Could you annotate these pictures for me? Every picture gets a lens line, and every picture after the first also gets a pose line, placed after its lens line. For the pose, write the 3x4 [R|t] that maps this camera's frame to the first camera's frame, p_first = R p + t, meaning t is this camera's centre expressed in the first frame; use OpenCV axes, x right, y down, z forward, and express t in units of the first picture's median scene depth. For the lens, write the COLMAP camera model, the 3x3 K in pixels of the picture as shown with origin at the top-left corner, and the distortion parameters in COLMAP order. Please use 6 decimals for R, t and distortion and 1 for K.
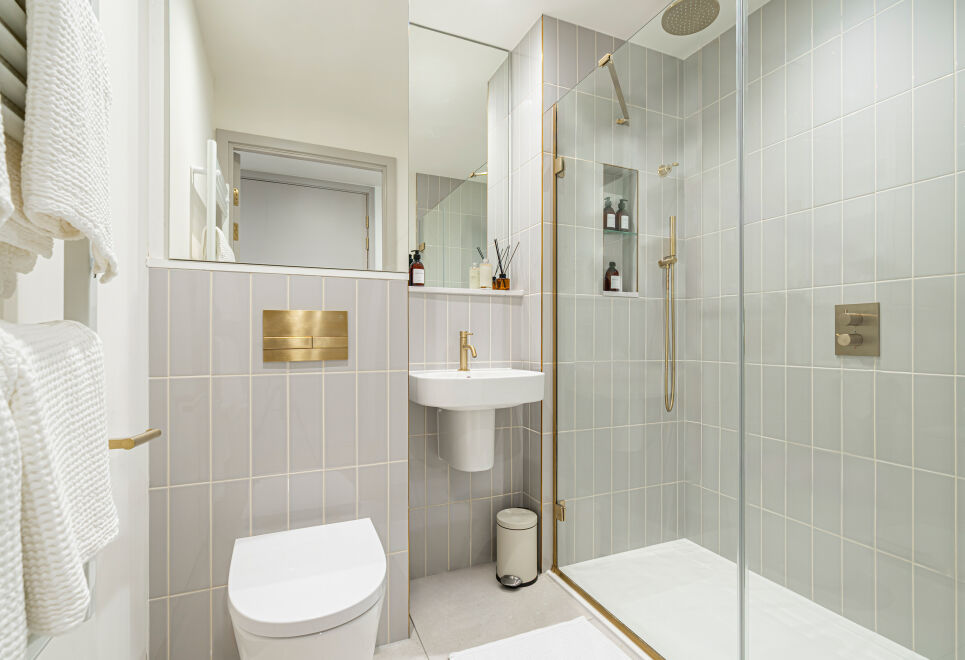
lens RADIAL K [[453.4, 0, 486.1], [0, 453.4, 333.5], [0, 0, 1]] dist [-0.003424, 0.000866]
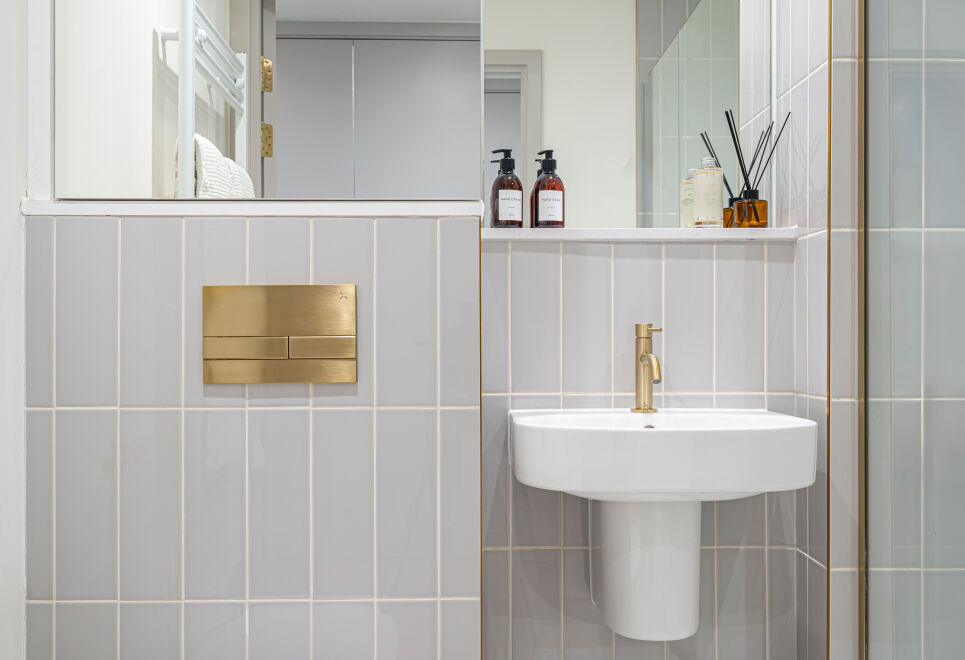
lens RADIAL K [[965.2, 0, 482.5], [0, 965.2, 330.0], [0, 0, 1]] dist [0.008246, 0.001719]
pose [[0.921844, -0.003193, -0.387547, 0.172986], [0.003605, 0.999993, 0.000337, 0.000265], [0.387543, -0.001708, 0.921850, 0.060779]]
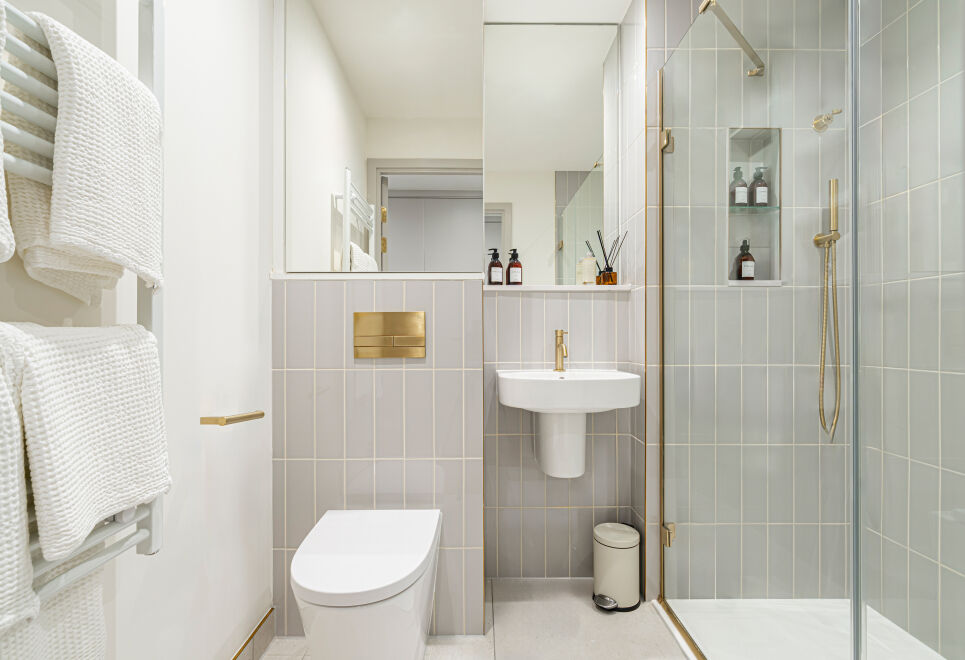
lens RADIAL K [[446.9, 0, 480.5], [0, 446.9, 332.9], [0, 0, 1]] dist [-0.004435, -0.000215]
pose [[0.918872, -0.003832, -0.394538, 0.170209], [0.004349, 0.999990, 0.000417, 0.000184], [0.394533, -0.002099, 0.918879, 0.067506]]
